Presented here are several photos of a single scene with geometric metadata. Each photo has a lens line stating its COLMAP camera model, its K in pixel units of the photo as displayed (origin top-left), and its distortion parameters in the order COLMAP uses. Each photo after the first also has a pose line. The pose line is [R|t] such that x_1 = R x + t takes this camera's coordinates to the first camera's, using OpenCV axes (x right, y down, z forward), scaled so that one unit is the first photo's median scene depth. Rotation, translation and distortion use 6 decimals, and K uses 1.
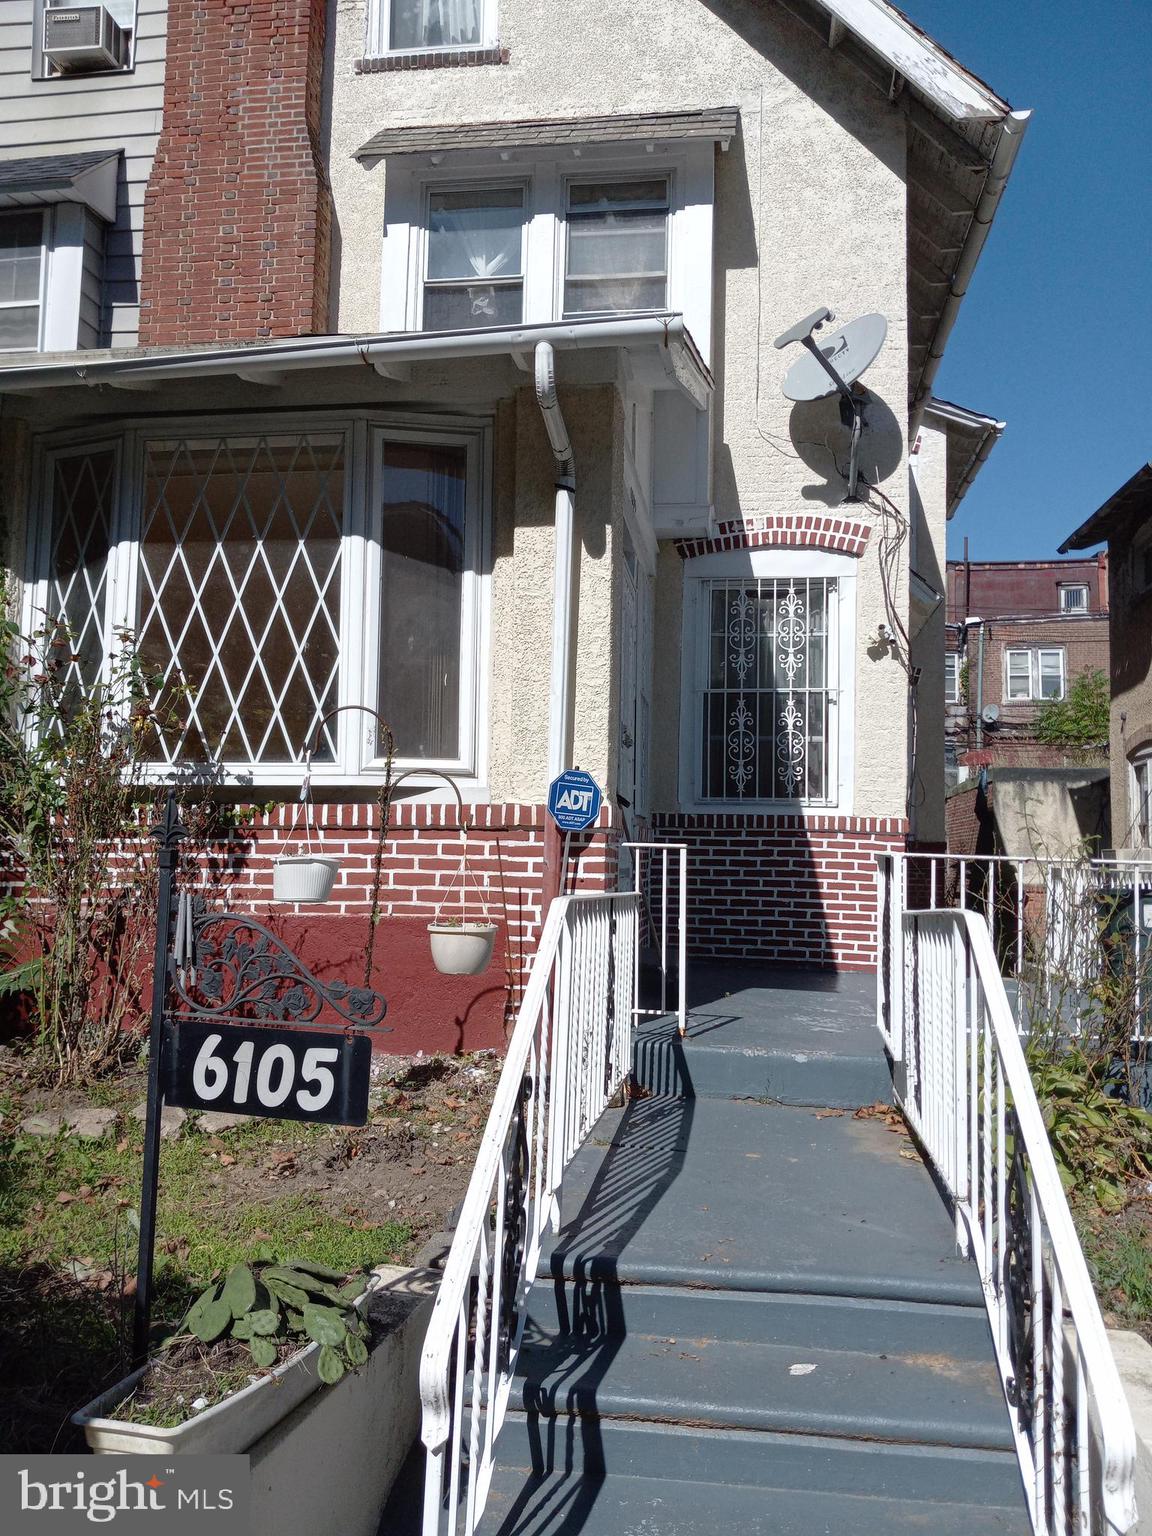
lens RADIAL K [[1219.6, 0, 581.3], [0, 1219.6, 768.2], [0, 0, 1]] dist [0.055227, -0.088858]
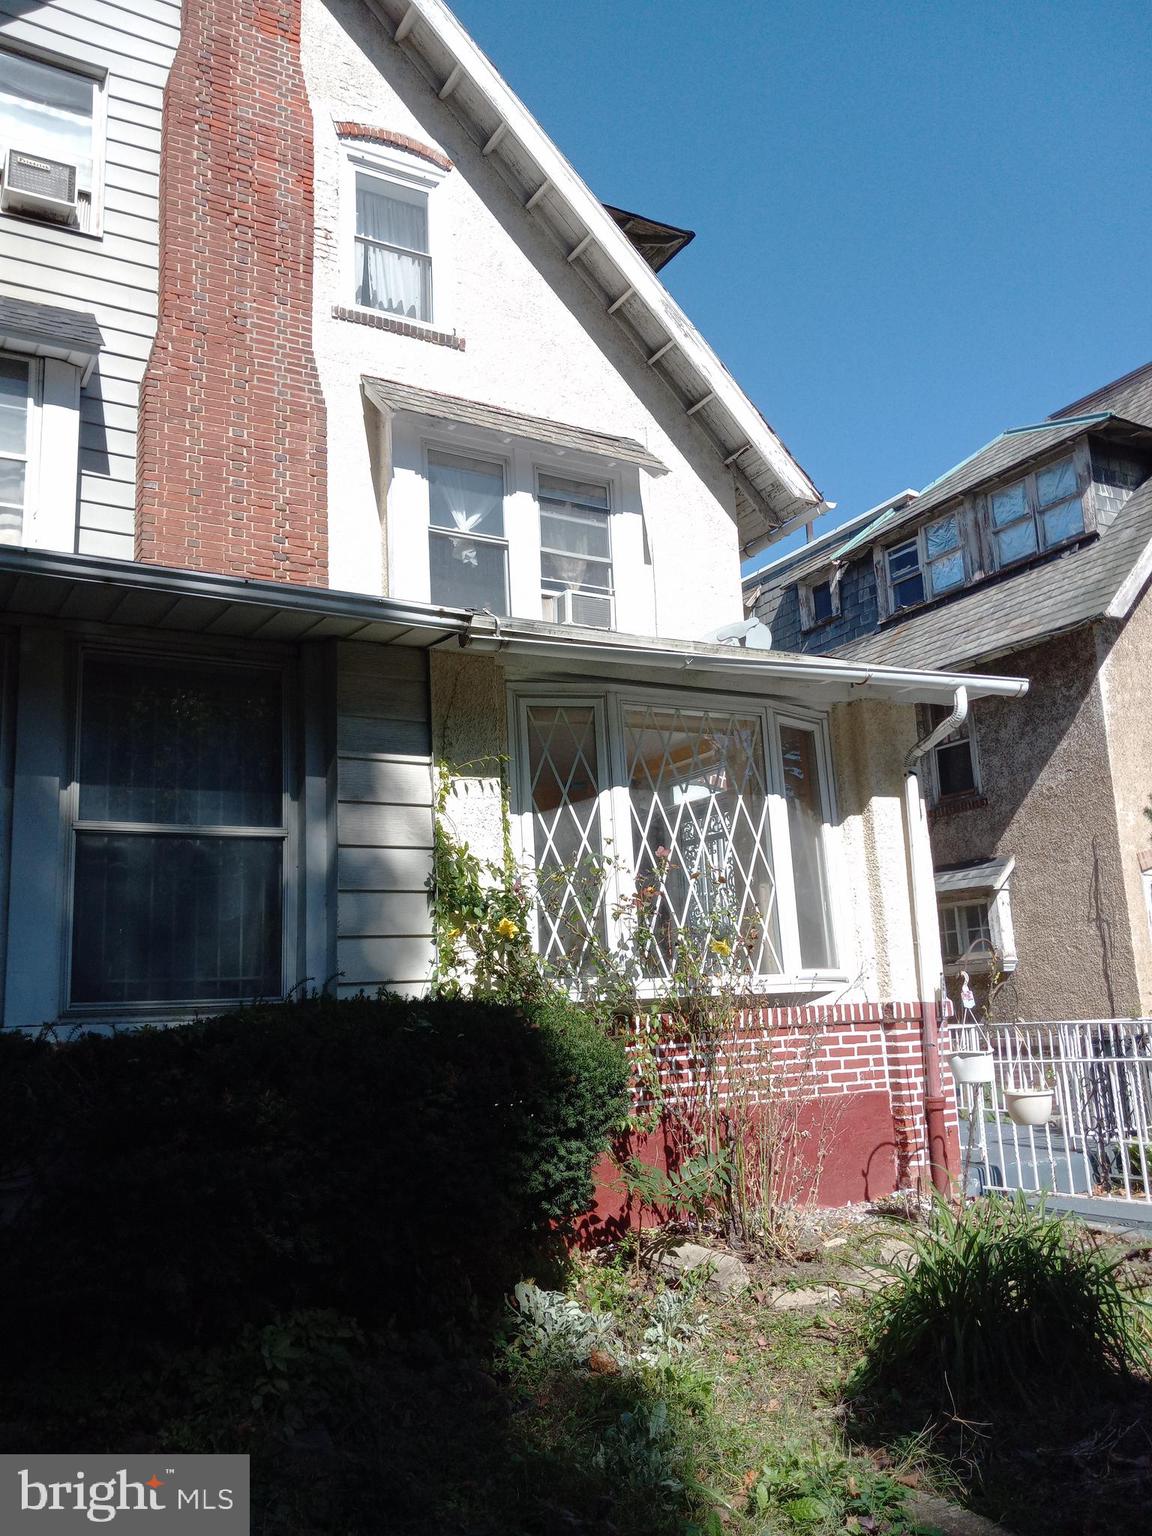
lens RADIAL K [[1219.6, 0, 562.8], [0, 1219.6, 766.5], [0, 0, 1]] dist [0.055227, -0.088858]
pose [[0.791479, 0.071689, 0.606978, -1.139606], [0.009142, 0.991598, -0.129036, -0.055459], [-0.611128, 0.107678, 0.784173, 0.125721]]
